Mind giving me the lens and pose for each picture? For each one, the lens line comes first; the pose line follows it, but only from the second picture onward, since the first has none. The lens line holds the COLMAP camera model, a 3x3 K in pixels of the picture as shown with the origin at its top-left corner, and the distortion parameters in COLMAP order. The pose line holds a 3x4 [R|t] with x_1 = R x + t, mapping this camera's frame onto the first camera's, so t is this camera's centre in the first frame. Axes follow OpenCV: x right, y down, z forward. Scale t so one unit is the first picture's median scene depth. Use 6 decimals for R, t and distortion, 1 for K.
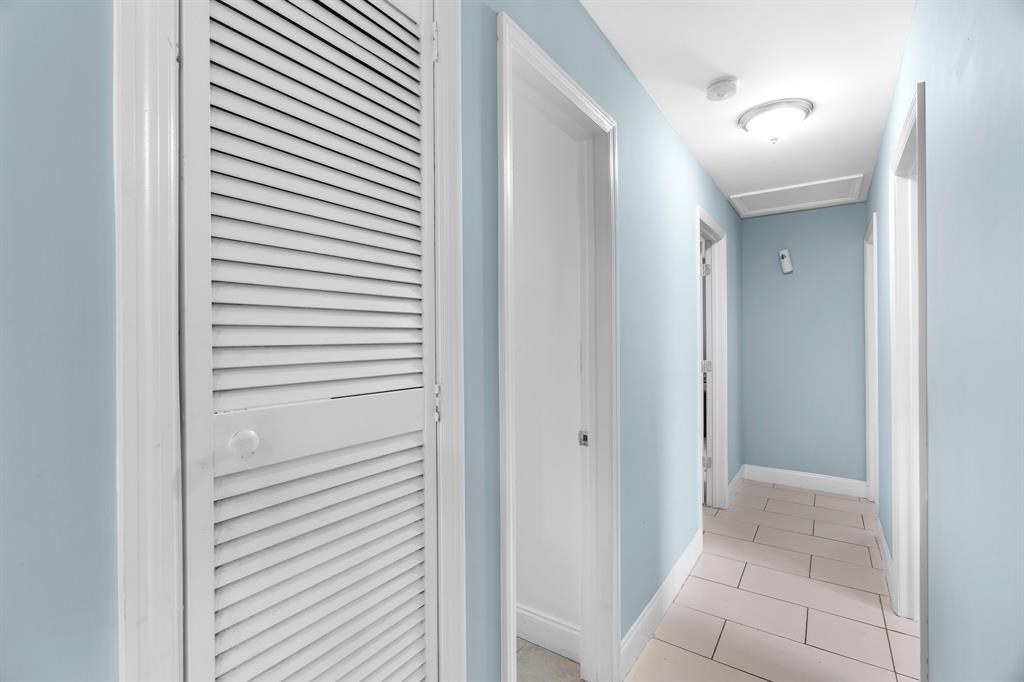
lens RADIAL K [[469.8, 0, 511.9], [0, 469.8, 337.7], [0, 0, 1]] dist [-0.005520, -0.001093]
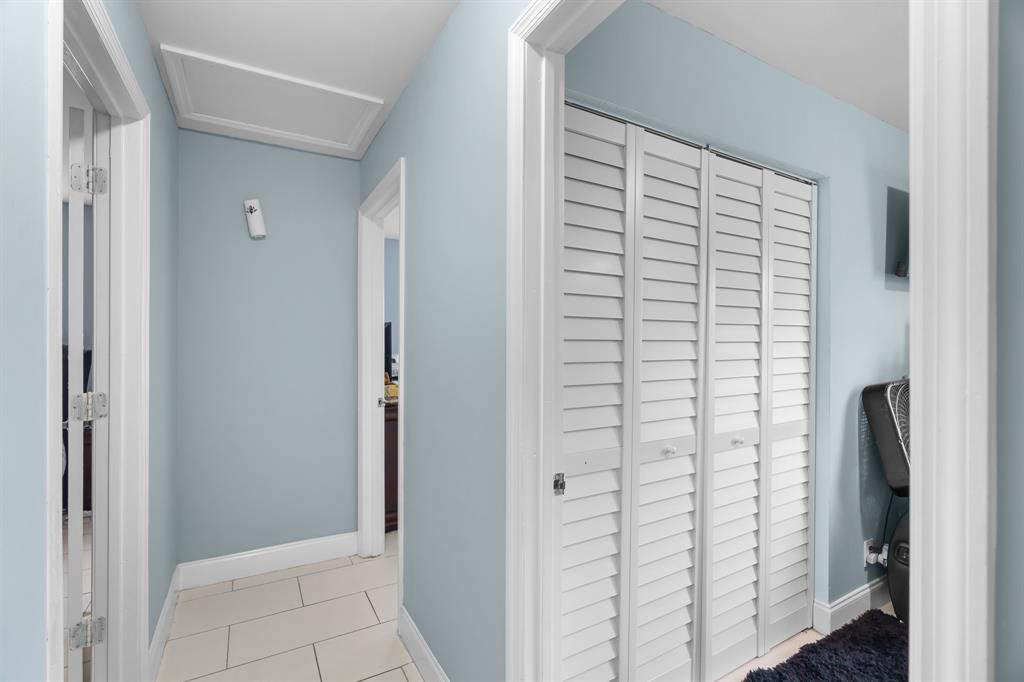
lens RADIAL K [[469.8, 0, 514.9], [0, 469.8, 338.5], [0, 0, 1]] dist [-0.005520, -0.001093]
pose [[0.444292, 0.009073, 0.895836, 0.202457], [-0.006257, 0.999956, -0.007024, -0.000469], [-0.895860, -0.002485, 0.444329, 0.464338]]
